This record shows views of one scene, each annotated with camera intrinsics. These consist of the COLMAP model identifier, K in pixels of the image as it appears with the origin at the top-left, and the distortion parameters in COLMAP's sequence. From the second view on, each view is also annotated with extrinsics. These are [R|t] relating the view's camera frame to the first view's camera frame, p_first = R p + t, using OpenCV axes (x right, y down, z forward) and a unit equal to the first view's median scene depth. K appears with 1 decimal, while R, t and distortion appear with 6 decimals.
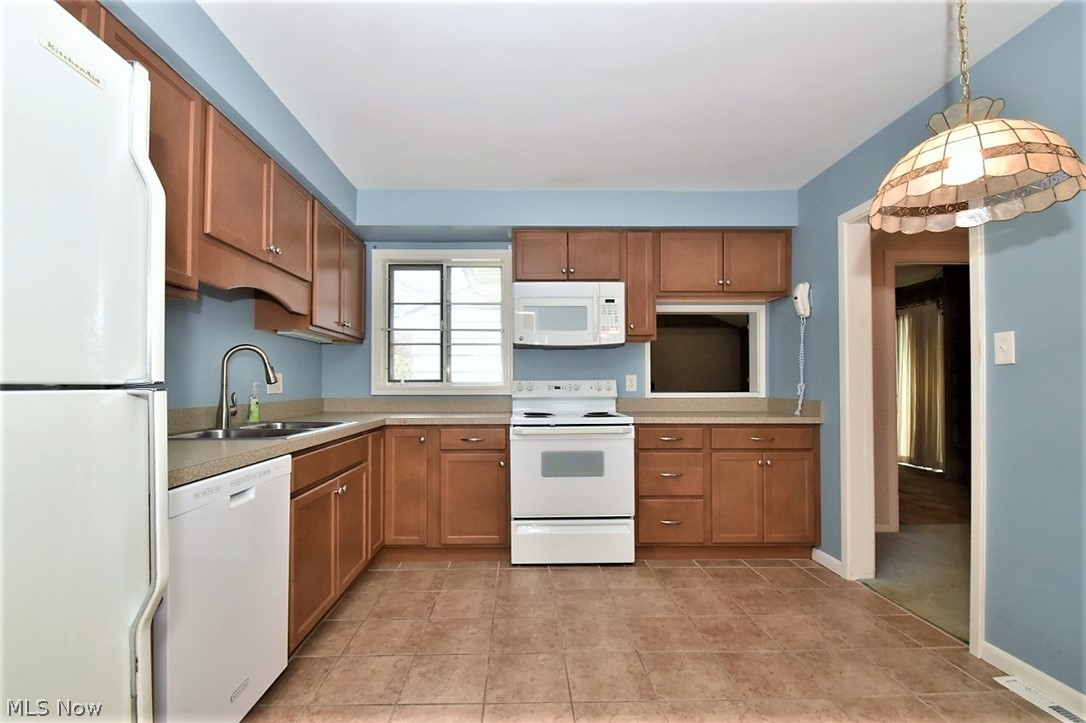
lens RADIAL K [[478.4, 0, 527.9], [0, 478.4, 373.6], [0, 0, 1]] dist [-0.000171, 0.000028]
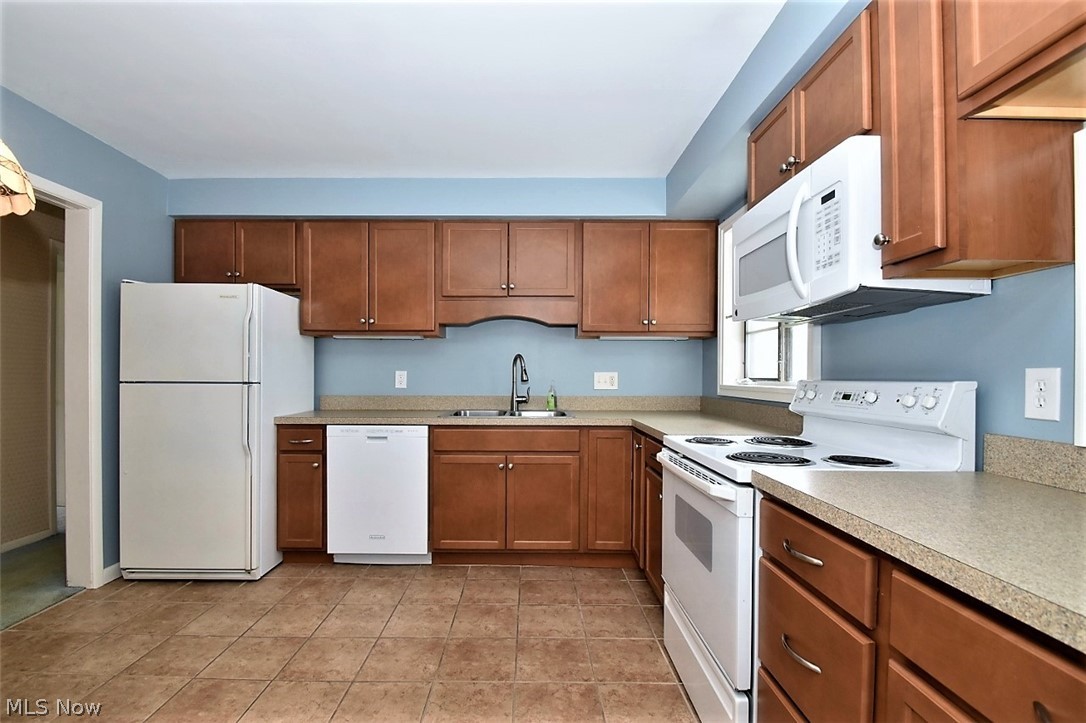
lens RADIAL K [[478.4, 0, 527.9], [0, 478.4, 373.6], [0, 0, 1]] dist [-0.000171, 0.000028]
pose [[-0.021341, -0.000863, -0.999772, 0.841192], [0.019290, 0.999813, -0.001275, 0.000348], [0.999586, -0.019313, -0.021320, 1.034735]]
